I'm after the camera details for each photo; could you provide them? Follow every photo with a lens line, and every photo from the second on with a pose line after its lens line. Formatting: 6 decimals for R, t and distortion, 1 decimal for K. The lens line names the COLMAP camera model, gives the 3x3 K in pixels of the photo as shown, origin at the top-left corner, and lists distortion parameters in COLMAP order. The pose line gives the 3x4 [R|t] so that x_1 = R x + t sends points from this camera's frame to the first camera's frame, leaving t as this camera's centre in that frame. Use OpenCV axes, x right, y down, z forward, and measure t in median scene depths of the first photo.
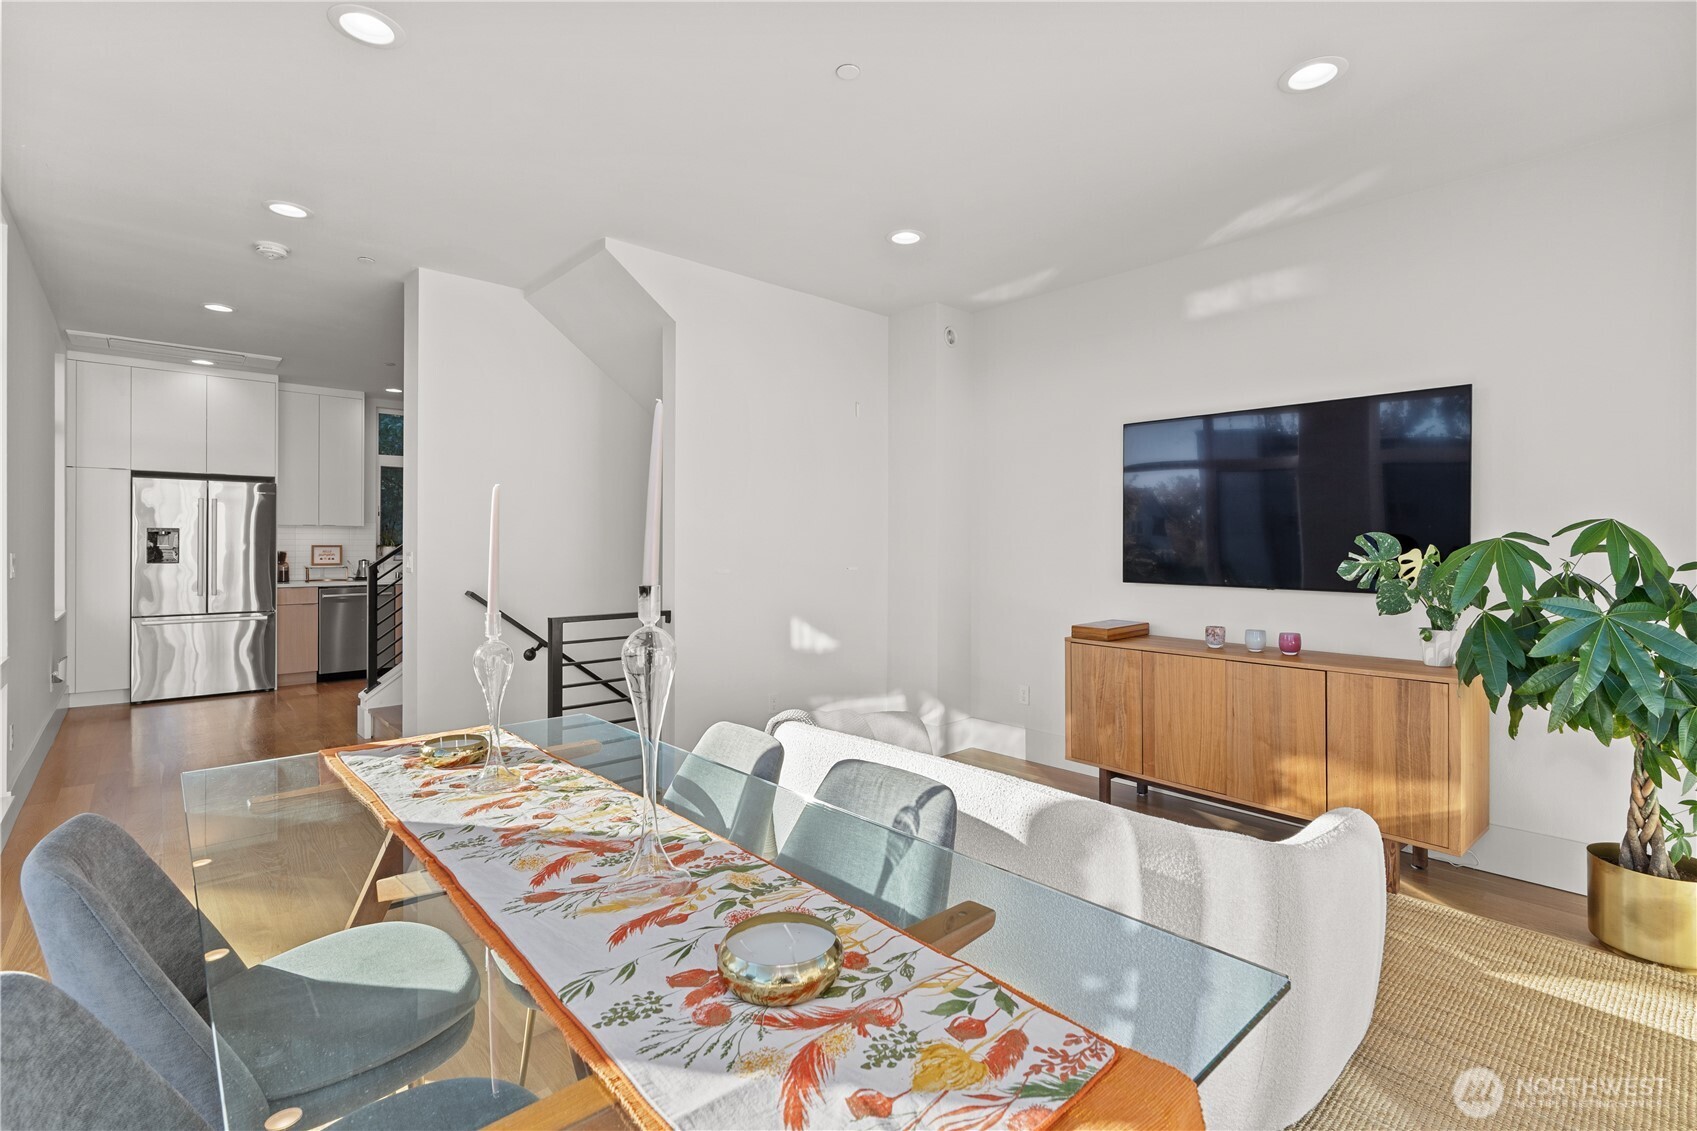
lens RADIAL K [[771.4, 0, 850.8], [0, 771.4, 544.5], [0, 0, 1]] dist [-0.000319, -0.000012]
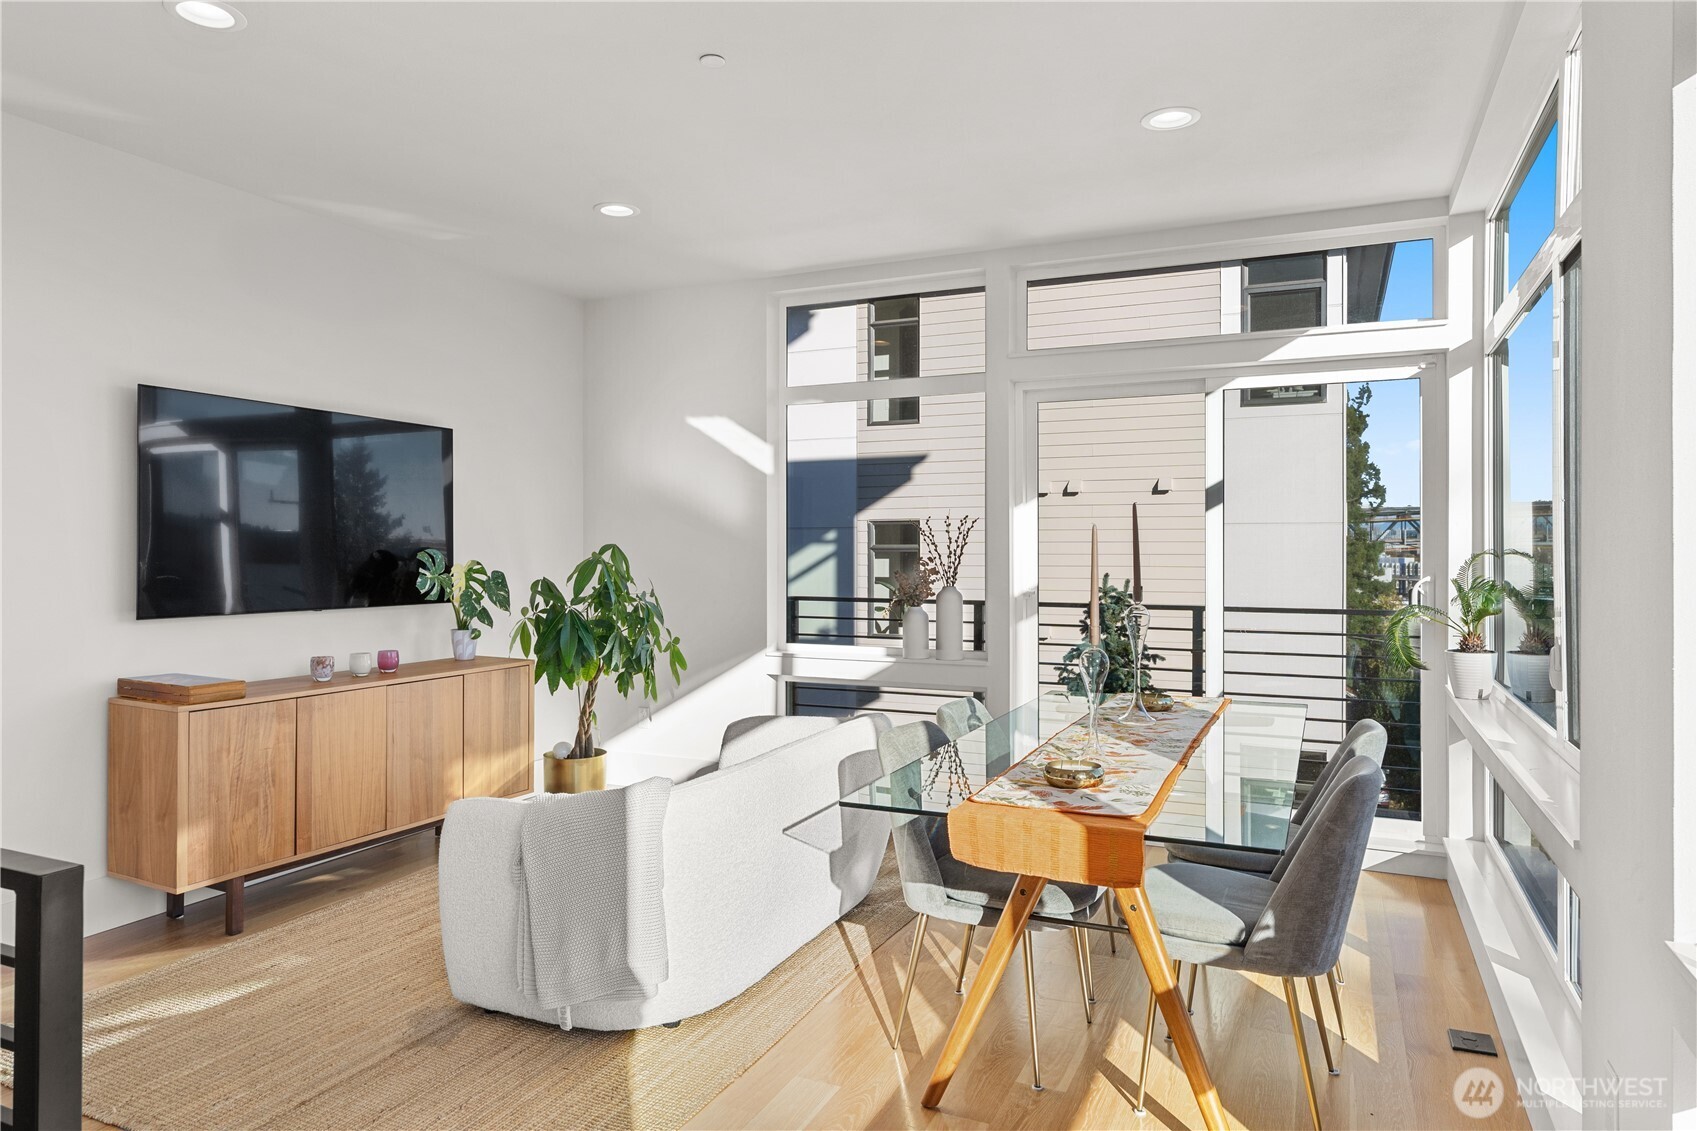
lens RADIAL K [[1066.1, 0, 849.1], [0, 1066.1, 543.9], [0, 0, 1]] dist [-0.000865, -0.000224]
pose [[-0.393652, 0.001796, 0.919258, -0.883716], [-0.004153, 0.999984, -0.003732, -0.018299], [-0.919250, -0.005287, -0.393639, 0.952821]]
